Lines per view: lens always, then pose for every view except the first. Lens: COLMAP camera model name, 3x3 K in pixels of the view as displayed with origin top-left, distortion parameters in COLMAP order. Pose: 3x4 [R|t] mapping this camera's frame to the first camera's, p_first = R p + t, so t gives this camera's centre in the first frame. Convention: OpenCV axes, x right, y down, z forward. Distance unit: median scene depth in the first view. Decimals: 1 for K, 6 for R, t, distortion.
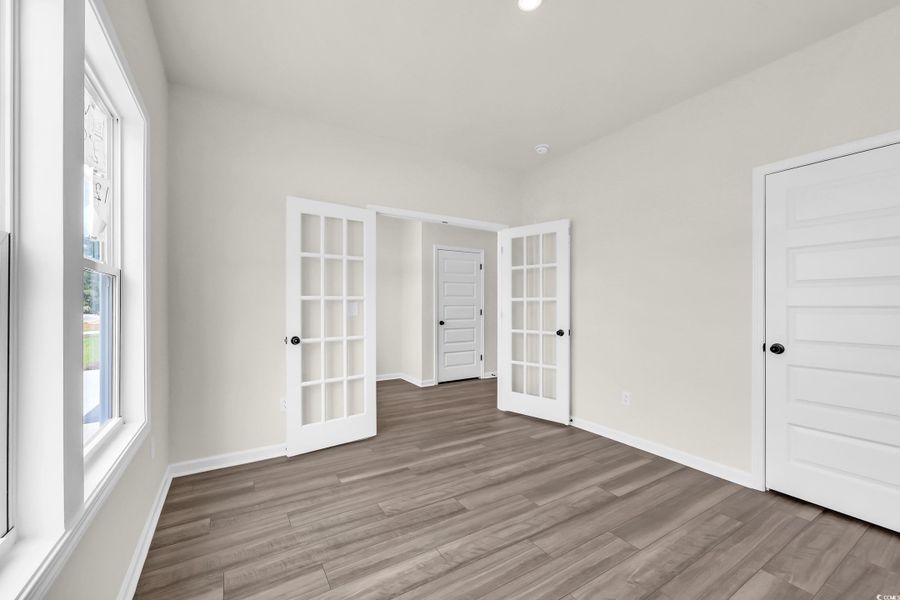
lens RADIAL K [[364.5, 0, 450.0], [0, 364.5, 300.0], [0, 0, 1]] dist [-0.001403, -0.000215]
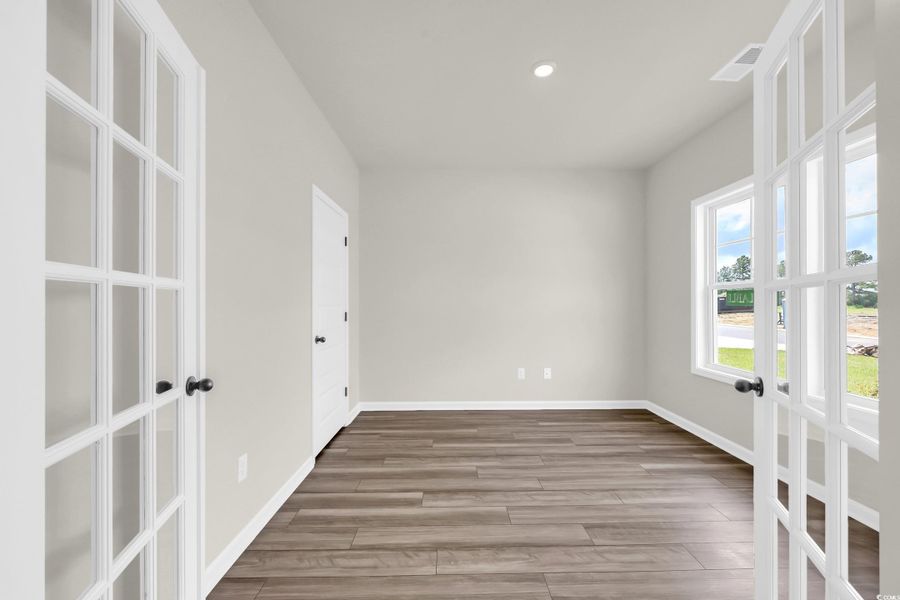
lens RADIAL K [[364.5, 0, 450.0], [0, 364.5, 300.0], [0, 0, 1]] dist [-0.001403, -0.000215]
pose [[-0.858839, 0.009092, 0.512165, -0.145320], [-0.002829, 0.999743, -0.022492, 0.024318], [-0.512238, -0.020766, -0.858593, 2.036352]]
